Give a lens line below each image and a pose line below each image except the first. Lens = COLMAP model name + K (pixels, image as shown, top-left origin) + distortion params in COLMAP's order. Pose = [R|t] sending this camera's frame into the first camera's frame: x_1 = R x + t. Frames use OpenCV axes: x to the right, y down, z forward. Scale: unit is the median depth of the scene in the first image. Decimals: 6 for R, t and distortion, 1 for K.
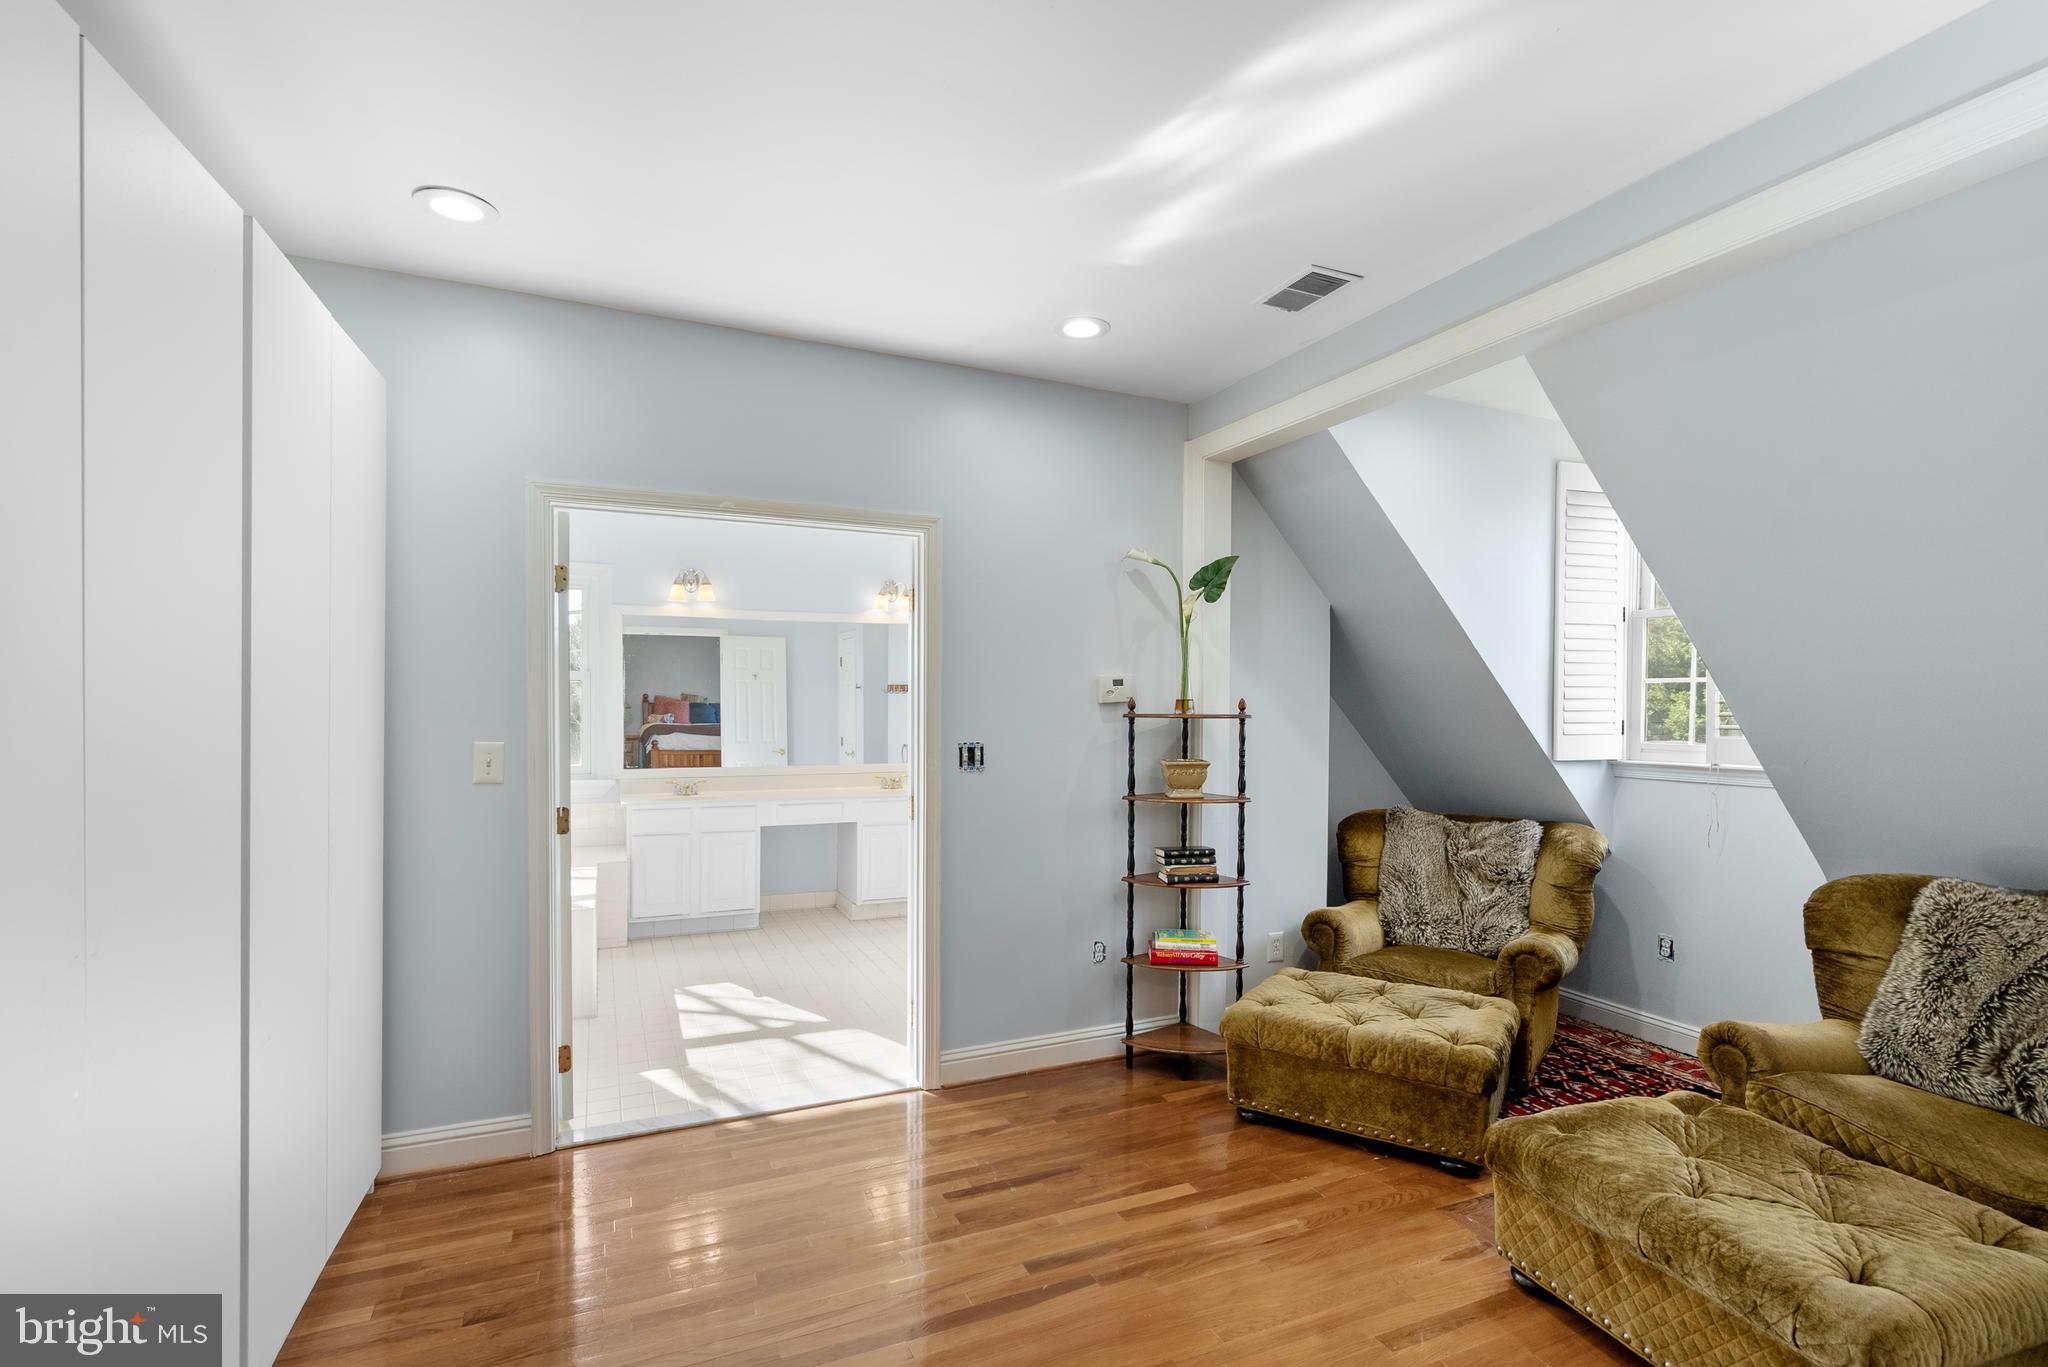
lens RADIAL K [[934.7, 0, 1012.7], [0, 934.7, 729.4], [0, 0, 1]] dist [-0.004408, 0.003245]
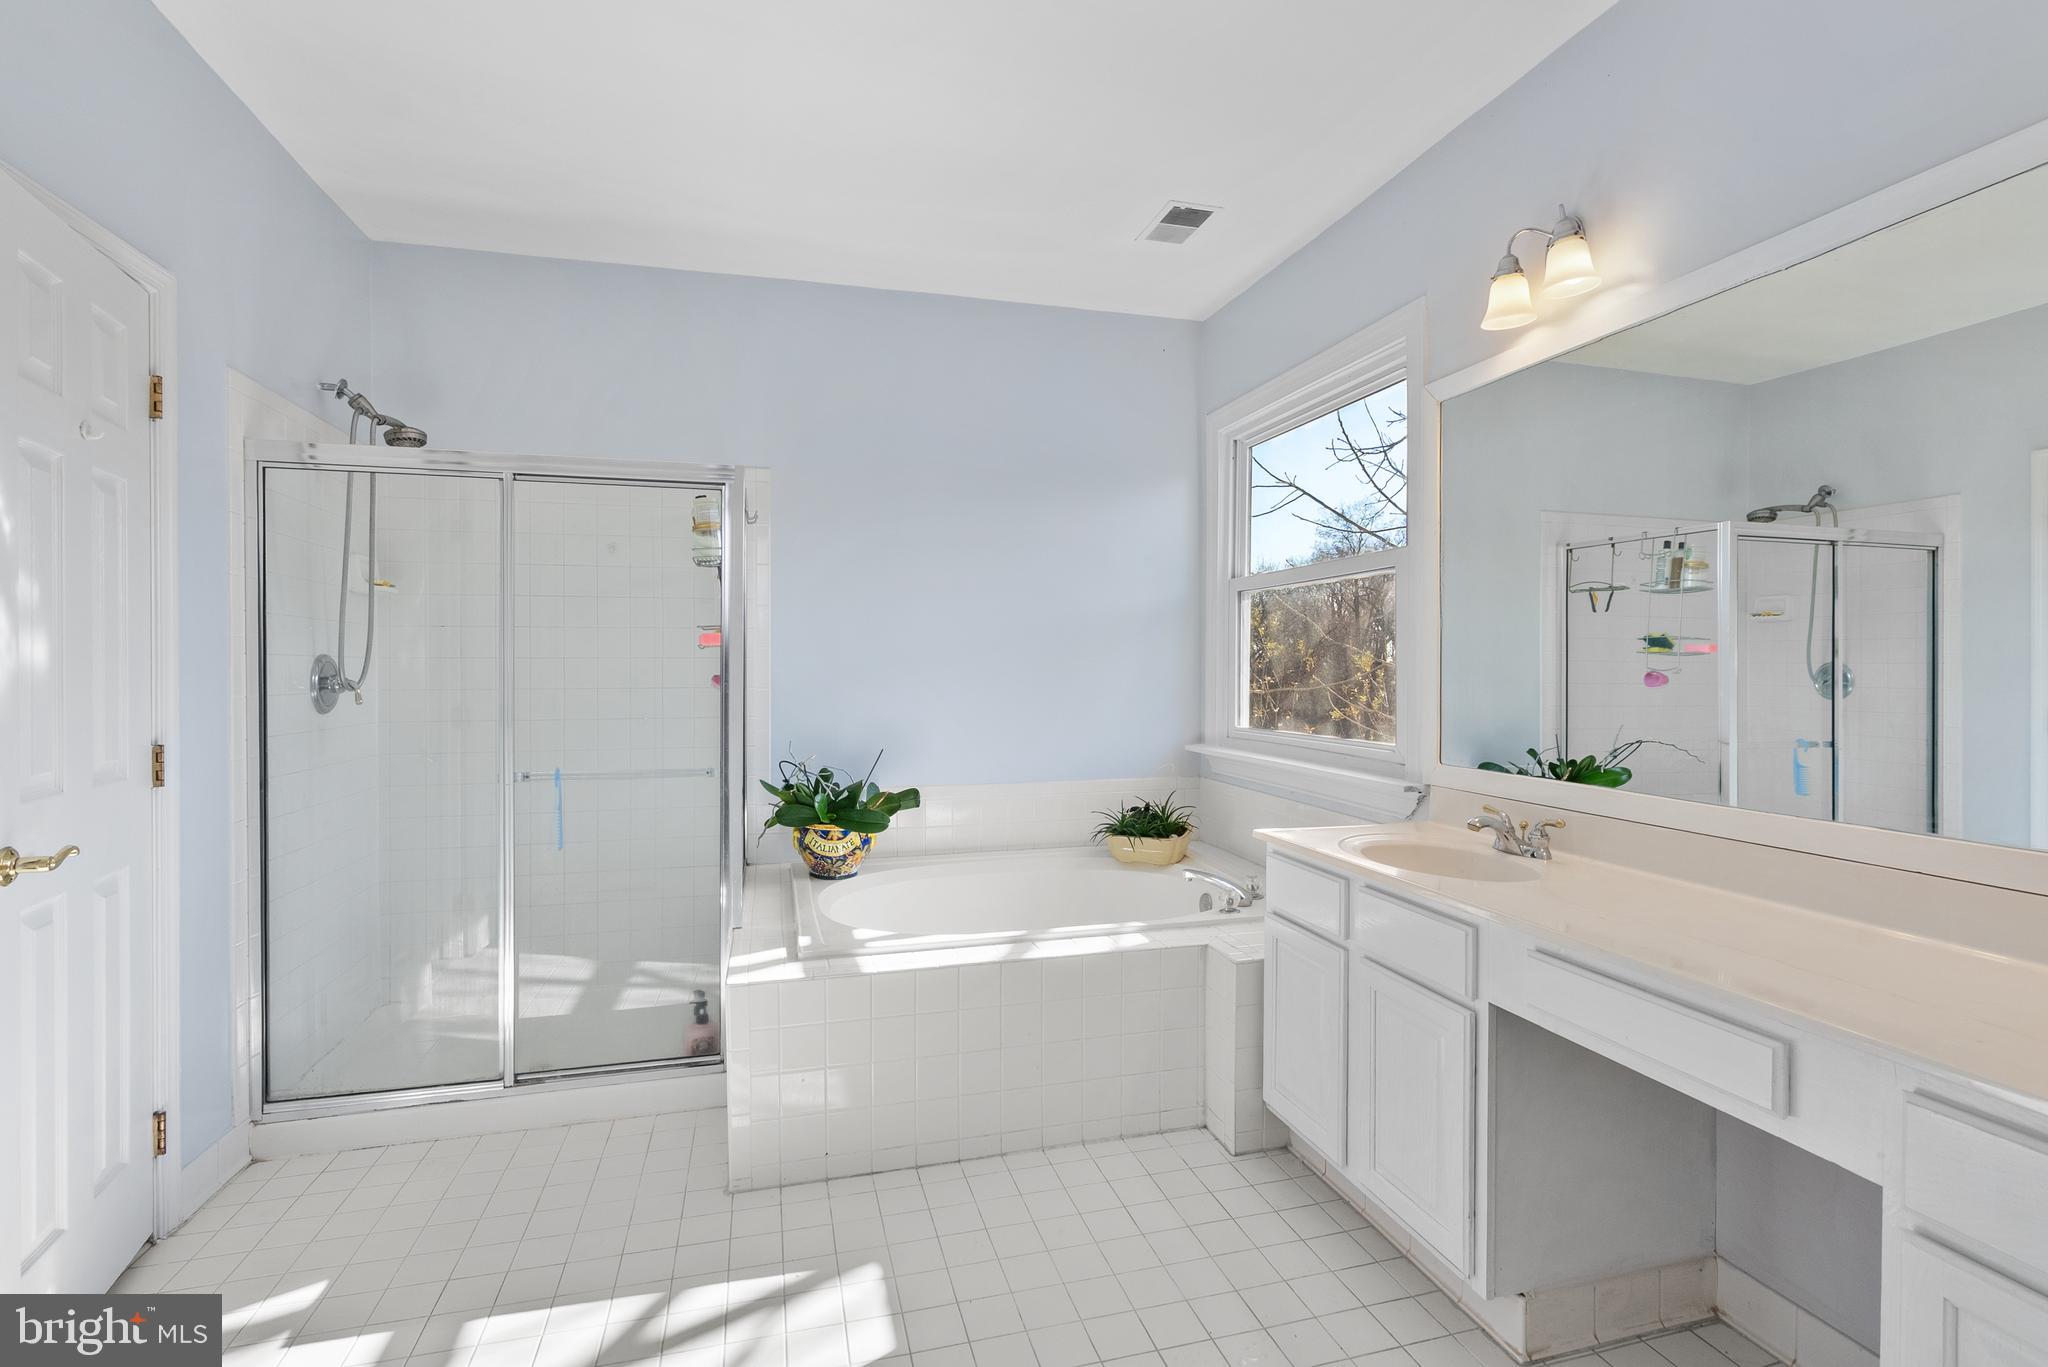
lens RADIAL K [[934.7, 0, 1024.6], [0, 934.7, 672.5], [0, 0, 1]] dist [-0.004408, 0.003245]
pose [[-0.139680, -0.003555, -0.990190, 0.052065], [-0.040437, 0.999180, 0.002117, 0.012472], [0.989371, 0.040336, -0.139709, 1.367744]]
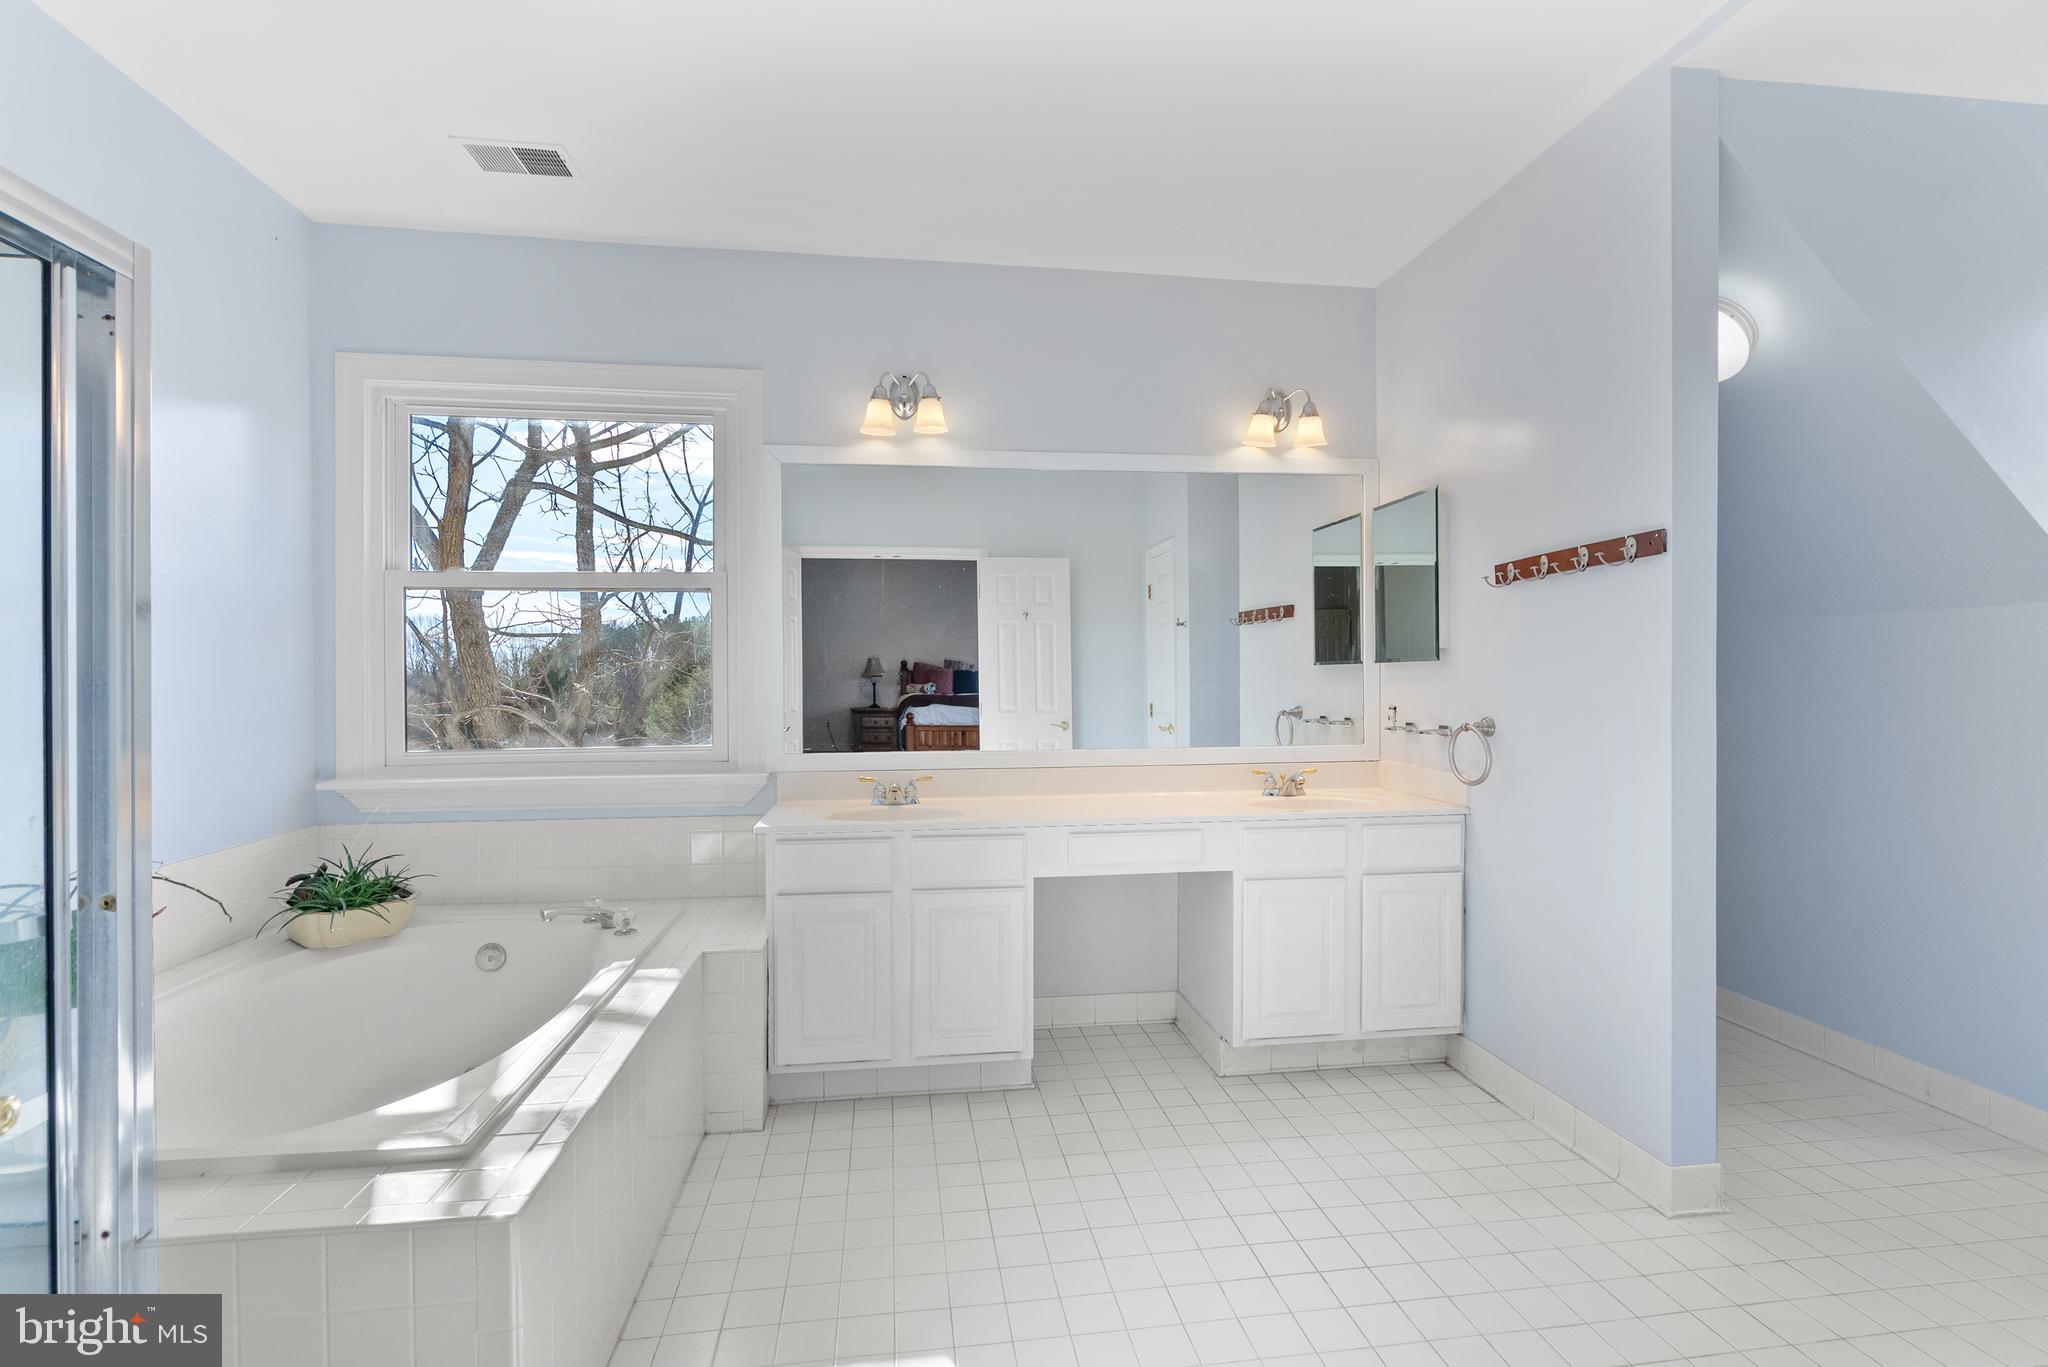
lens RADIAL K [[934.7, 0, 1024.6], [0, 934.7, 681.1], [0, 0, 1]] dist [-0.004408, 0.003245]
pose [[0.962594, -0.012083, -0.270678, -0.220683], [0.004097, 0.999540, -0.030049, 0.028419], [0.270917, 0.027816, 0.962201, 0.823828]]
